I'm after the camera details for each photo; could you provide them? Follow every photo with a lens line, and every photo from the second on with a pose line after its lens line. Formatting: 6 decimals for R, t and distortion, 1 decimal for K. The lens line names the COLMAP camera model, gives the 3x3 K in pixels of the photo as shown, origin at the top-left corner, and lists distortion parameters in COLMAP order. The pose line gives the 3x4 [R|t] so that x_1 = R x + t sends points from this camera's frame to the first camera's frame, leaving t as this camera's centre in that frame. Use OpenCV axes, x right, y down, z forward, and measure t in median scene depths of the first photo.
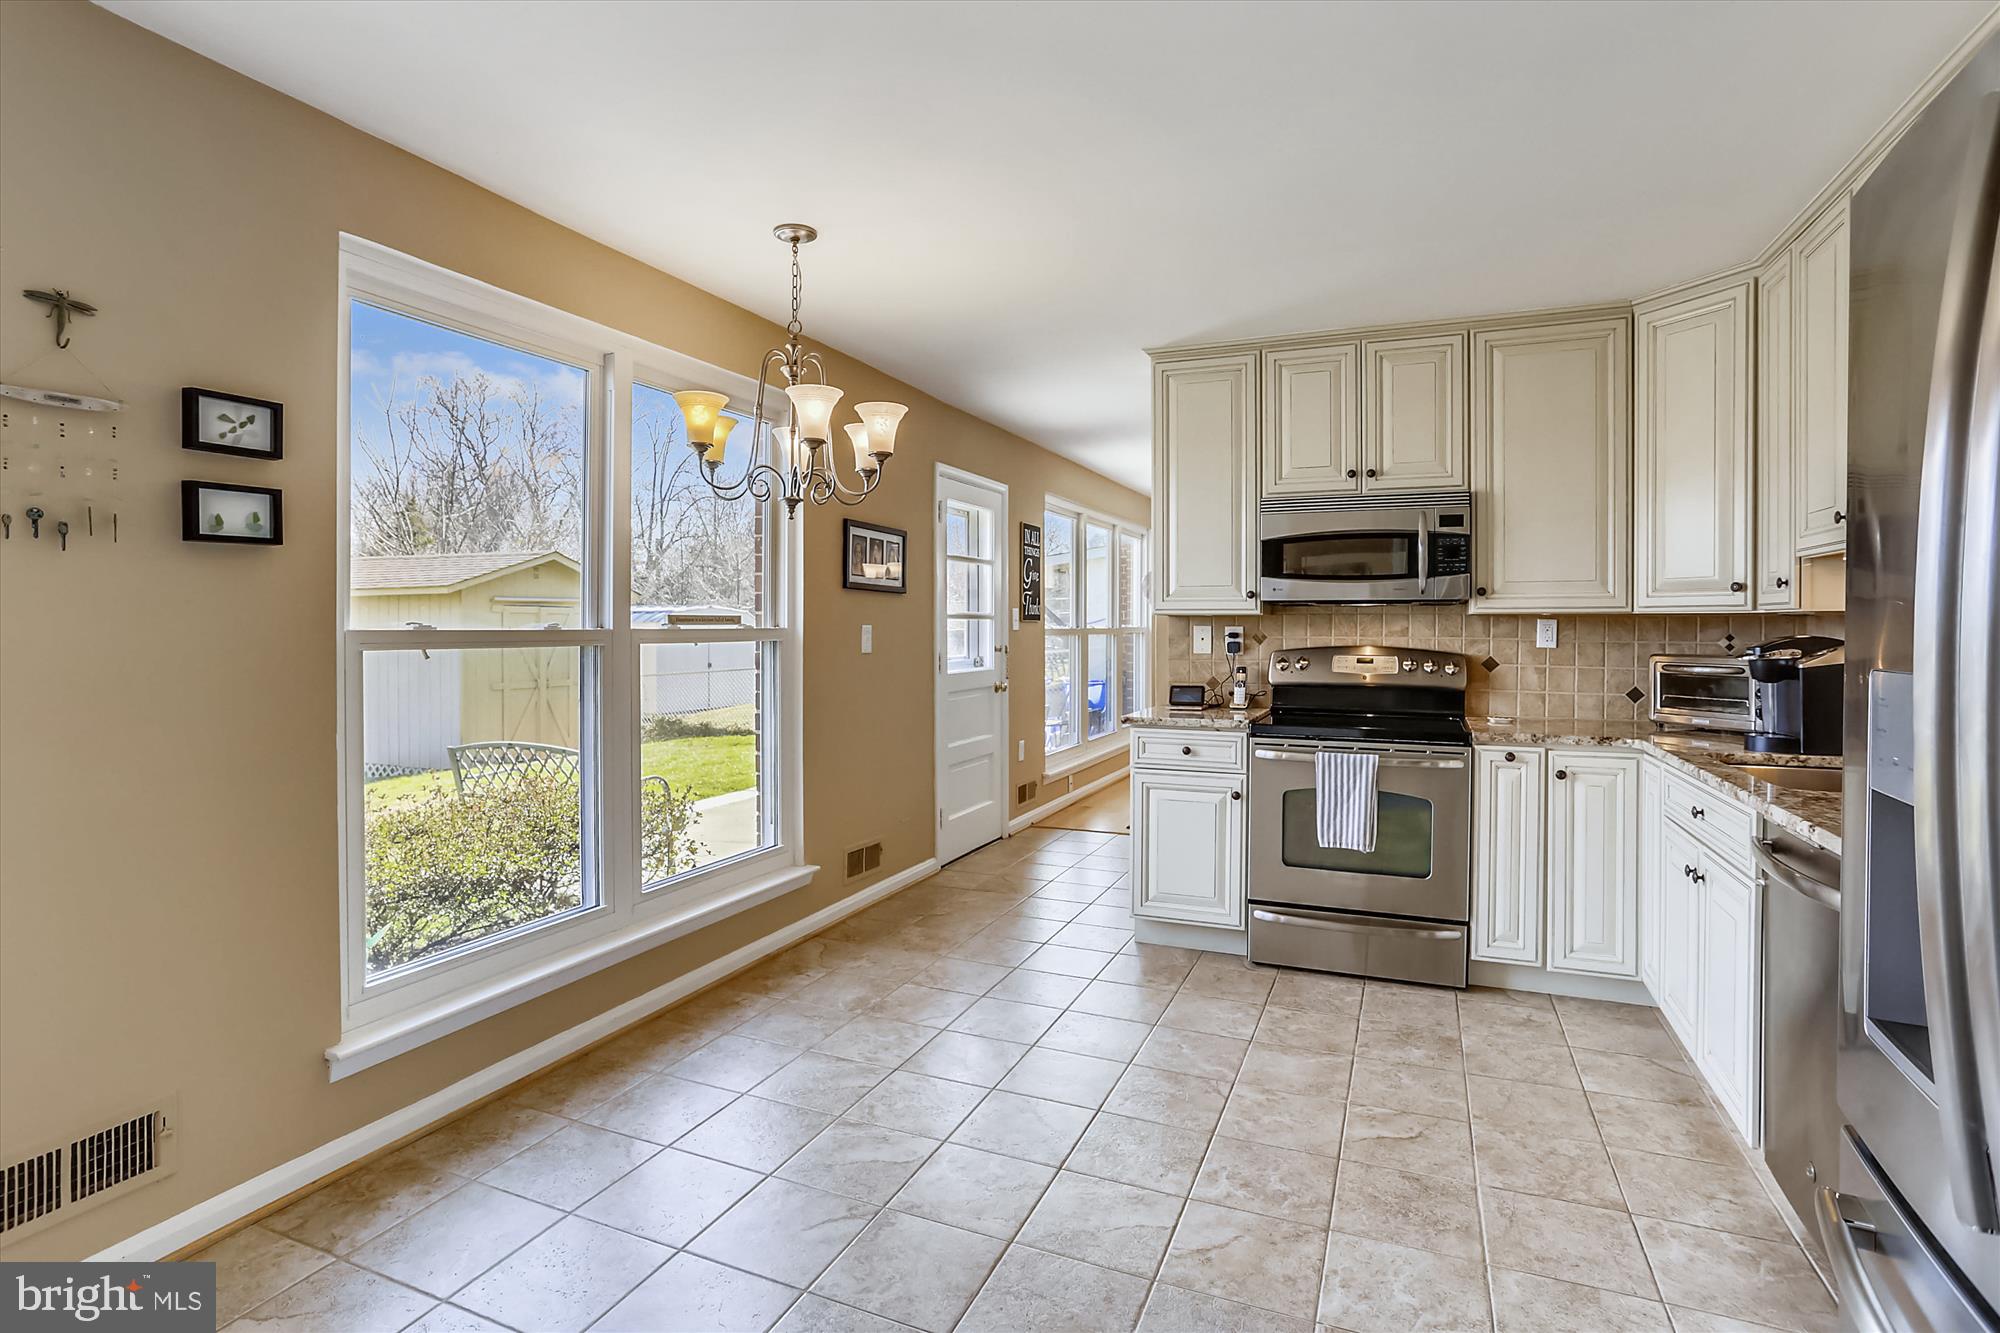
lens RADIAL K [[984.9, 0, 1001.3], [0, 984.9, 641.0], [0, 0, 1]] dist [-0.049696, 0.028652]
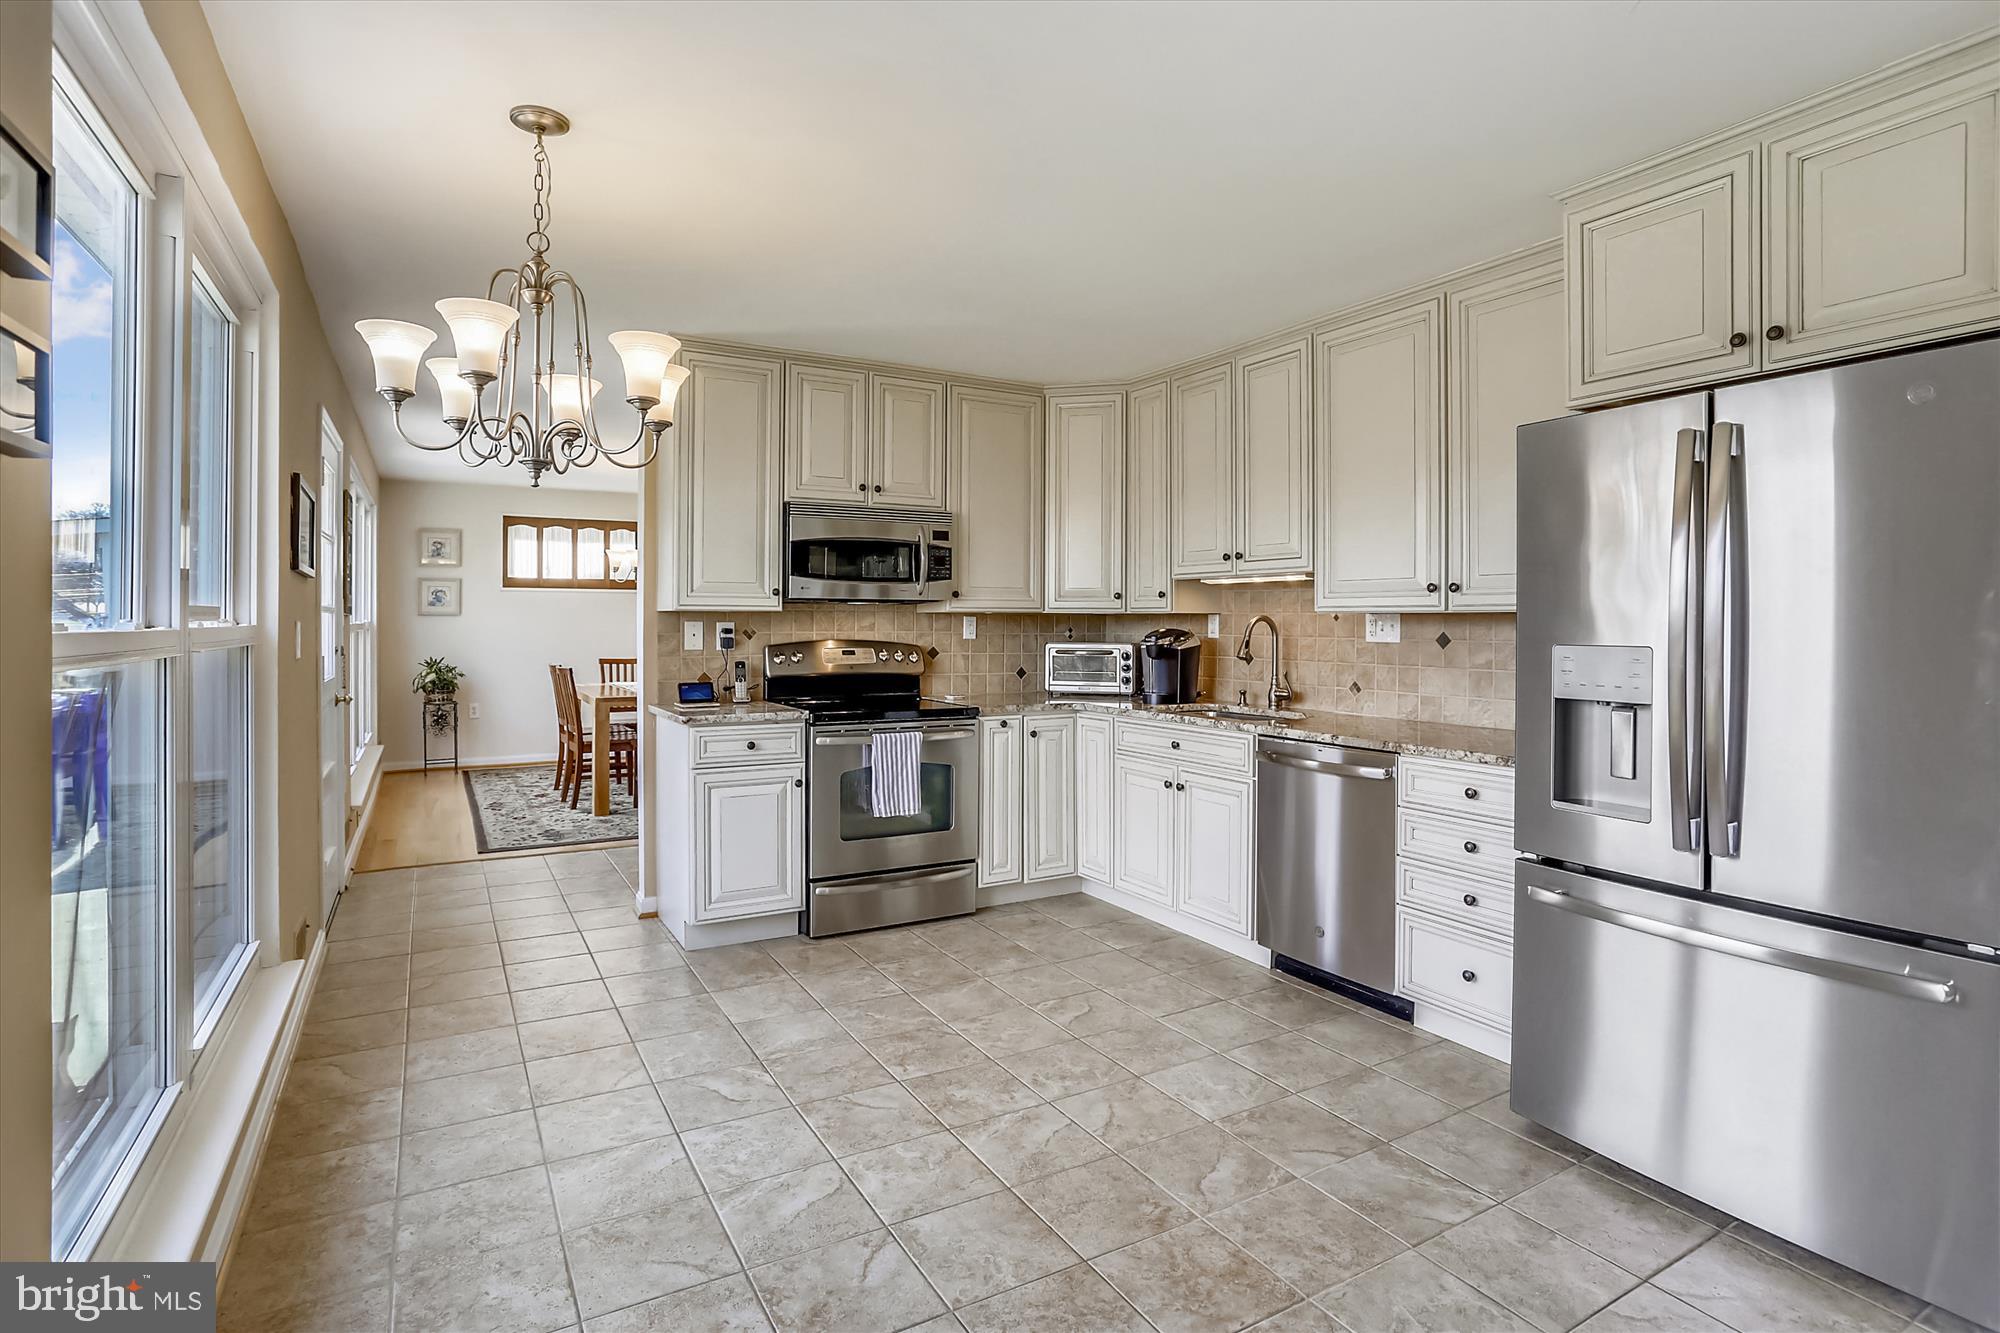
lens RADIAL K [[993.1, 0, 1008.4], [0, 993.1, 633.1], [0, 0, 1]] dist [-0.072644, 0.051914]
pose [[0.603033, -0.007983, 0.797677, -0.476270], [0.009058, 0.999954, 0.003159, -0.004861], [-0.797665, 0.005321, 0.603077, 0.185020]]
